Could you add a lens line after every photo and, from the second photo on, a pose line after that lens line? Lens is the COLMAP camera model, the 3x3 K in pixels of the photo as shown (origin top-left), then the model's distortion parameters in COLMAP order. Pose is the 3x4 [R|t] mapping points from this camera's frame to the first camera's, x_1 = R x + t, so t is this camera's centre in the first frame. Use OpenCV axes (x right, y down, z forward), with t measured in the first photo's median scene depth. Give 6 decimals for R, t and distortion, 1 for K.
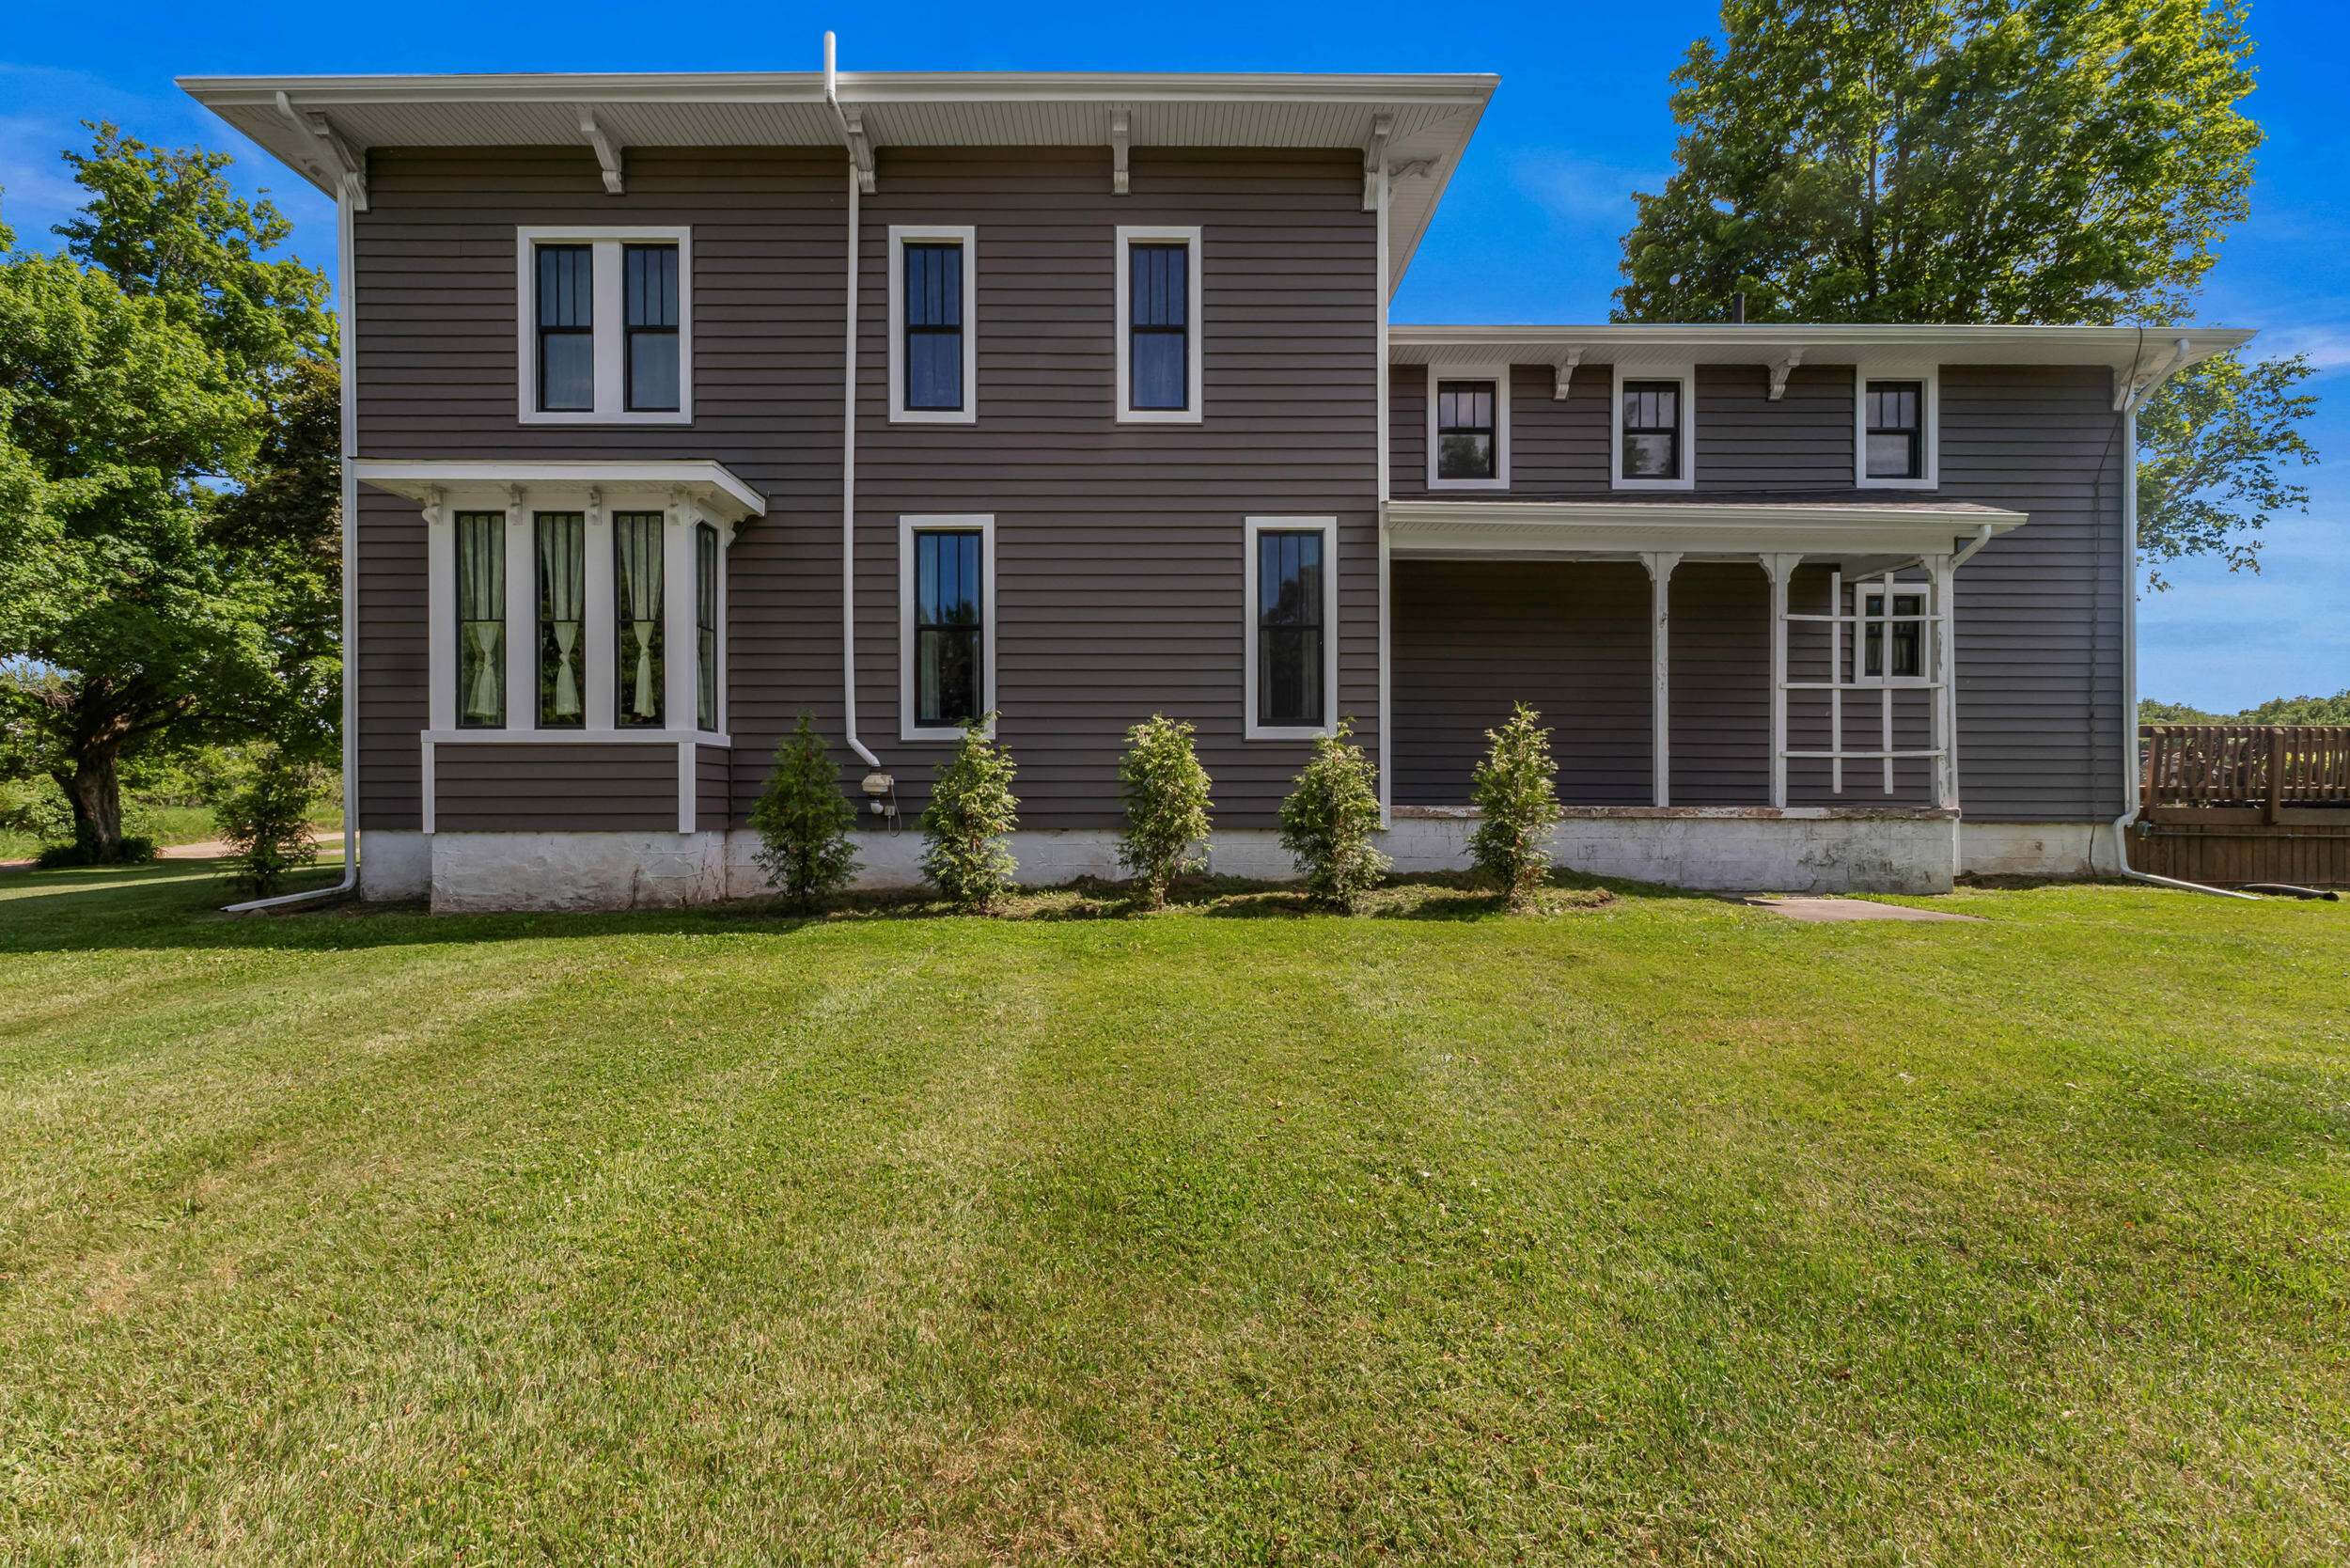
lens RADIAL K [[1086.4, 0, 1175.2], [0, 1086.4, 817.7], [0, 0, 1]] dist [-0.001032, -0.000183]
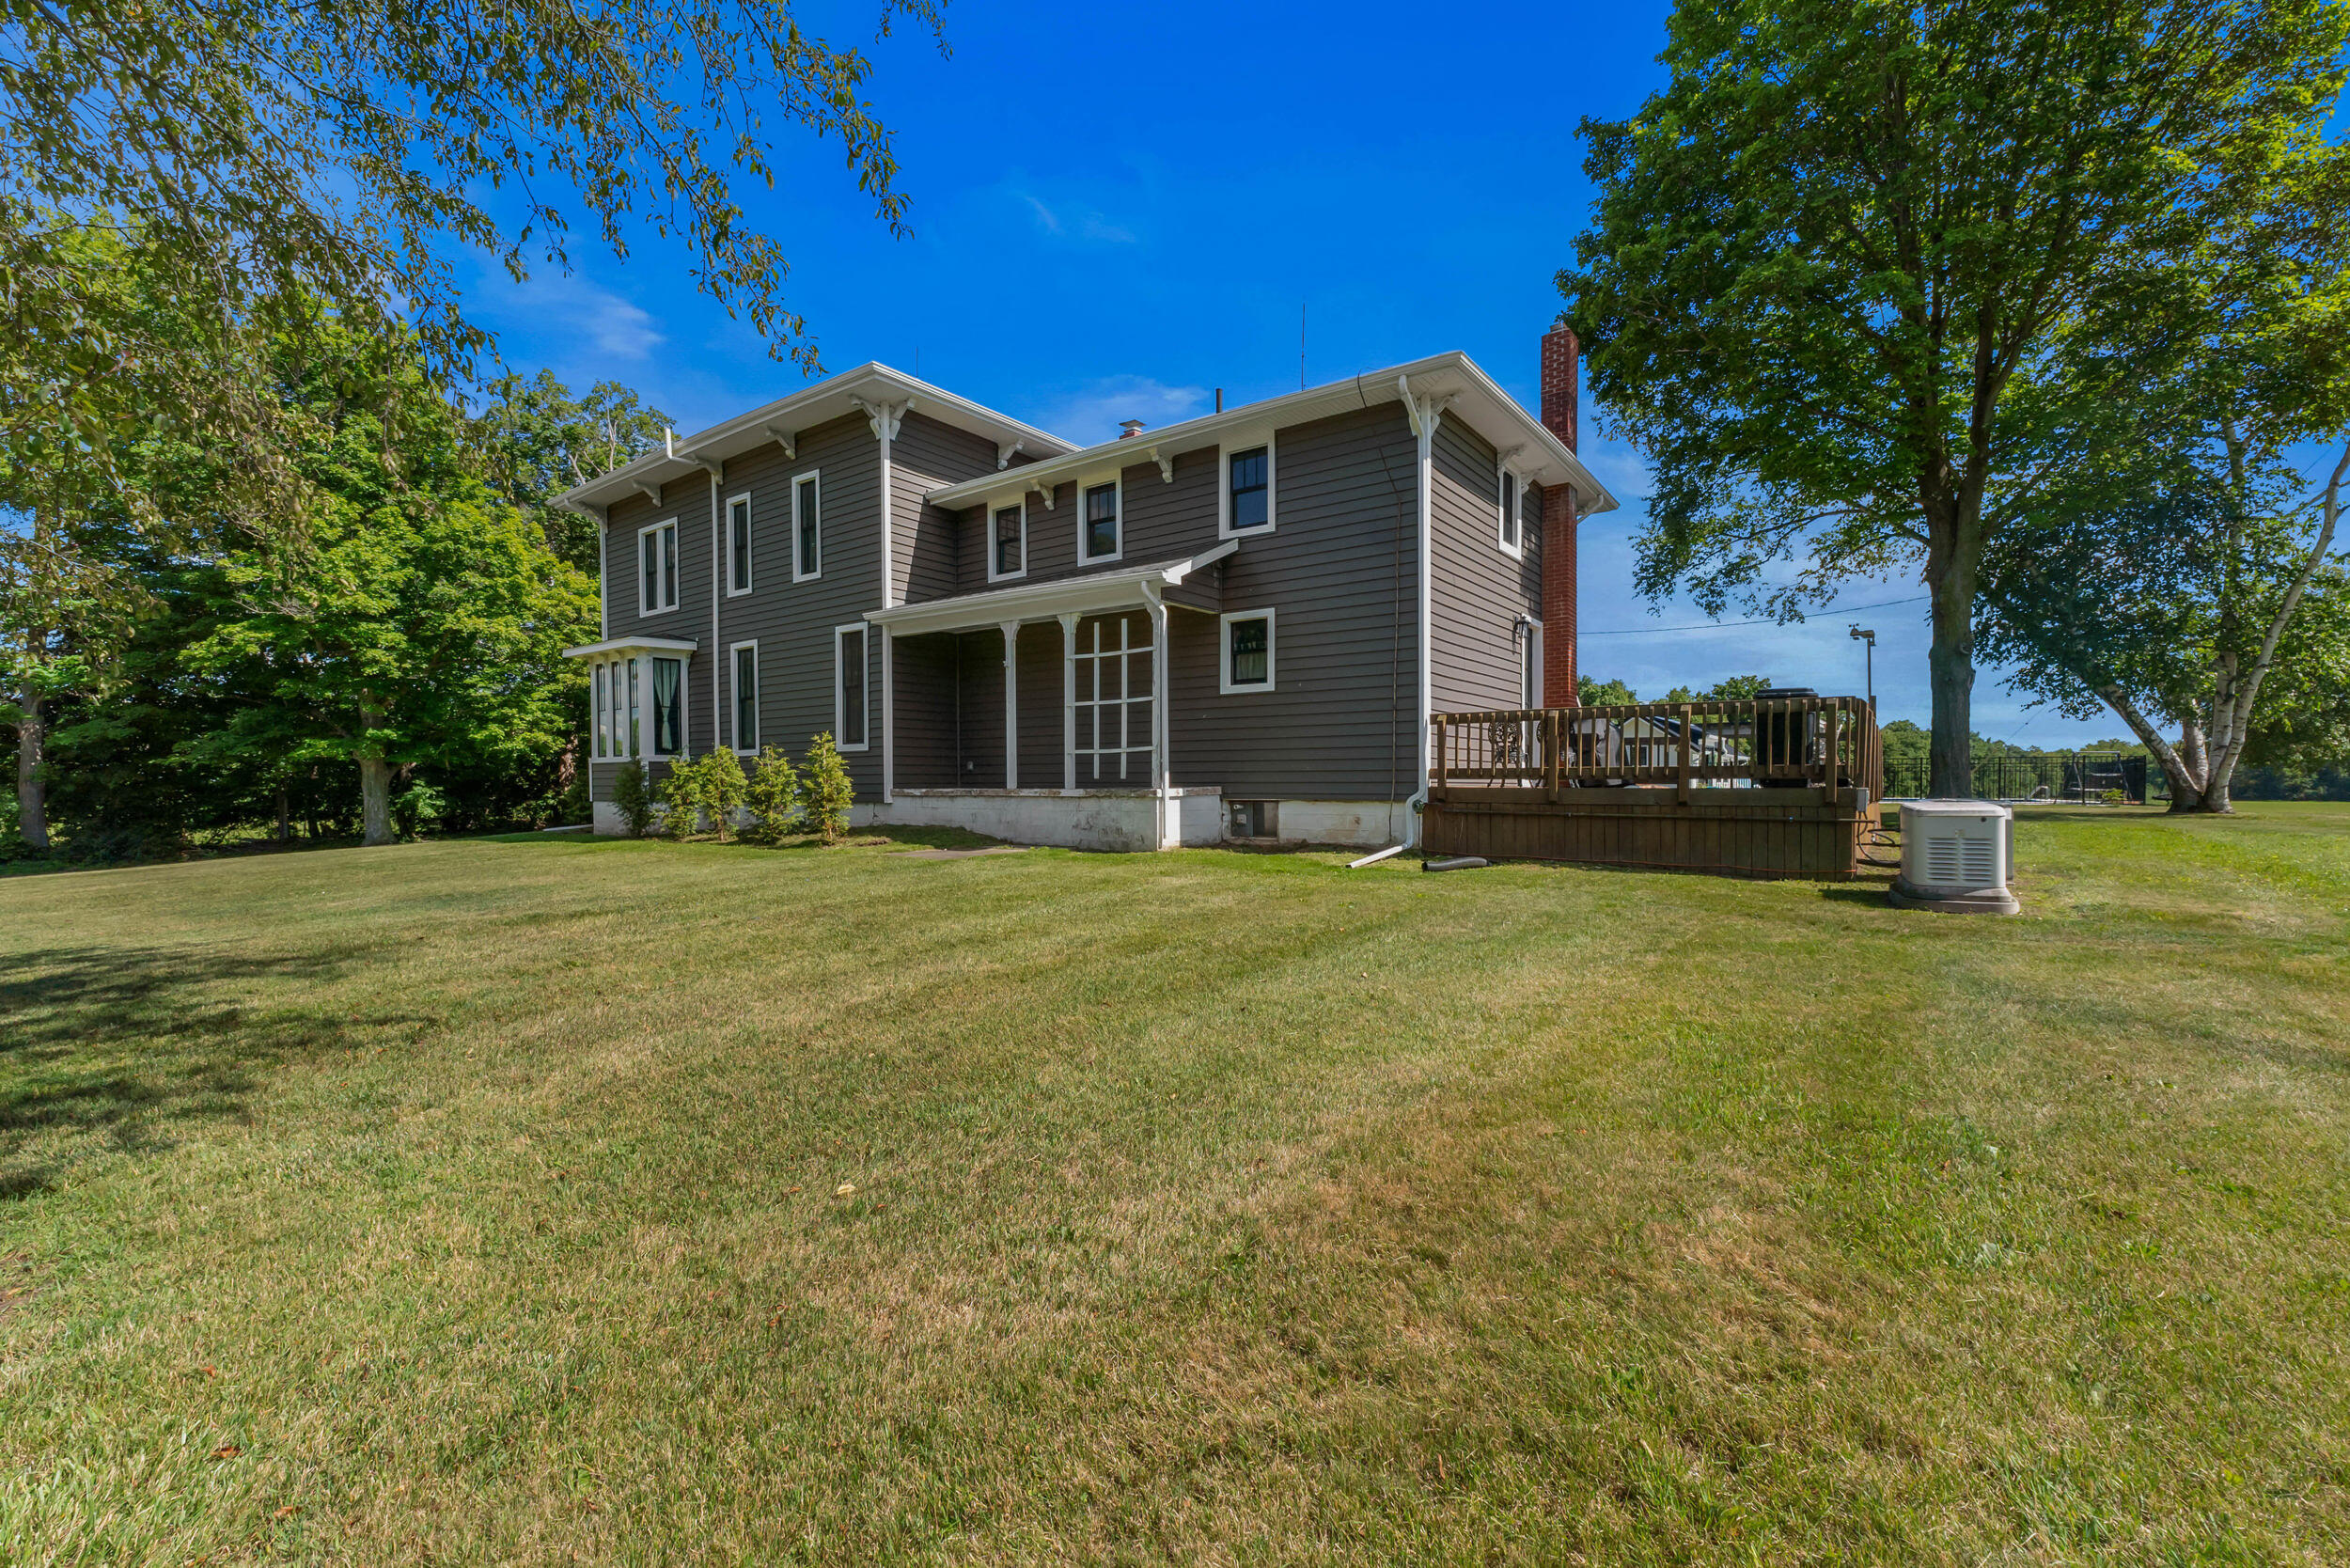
lens RADIAL K [[1016.2, 0, 1175.0], [0, 1016.2, 784.0], [0, 0, 1]] dist [0.000152, -0.000032]
pose [[0.802109, -0.009472, -0.597102, 1.473172], [0.002195, 0.999914, -0.012913, 0.002031], [0.597173, 0.009047, 0.802061, 0.003774]]
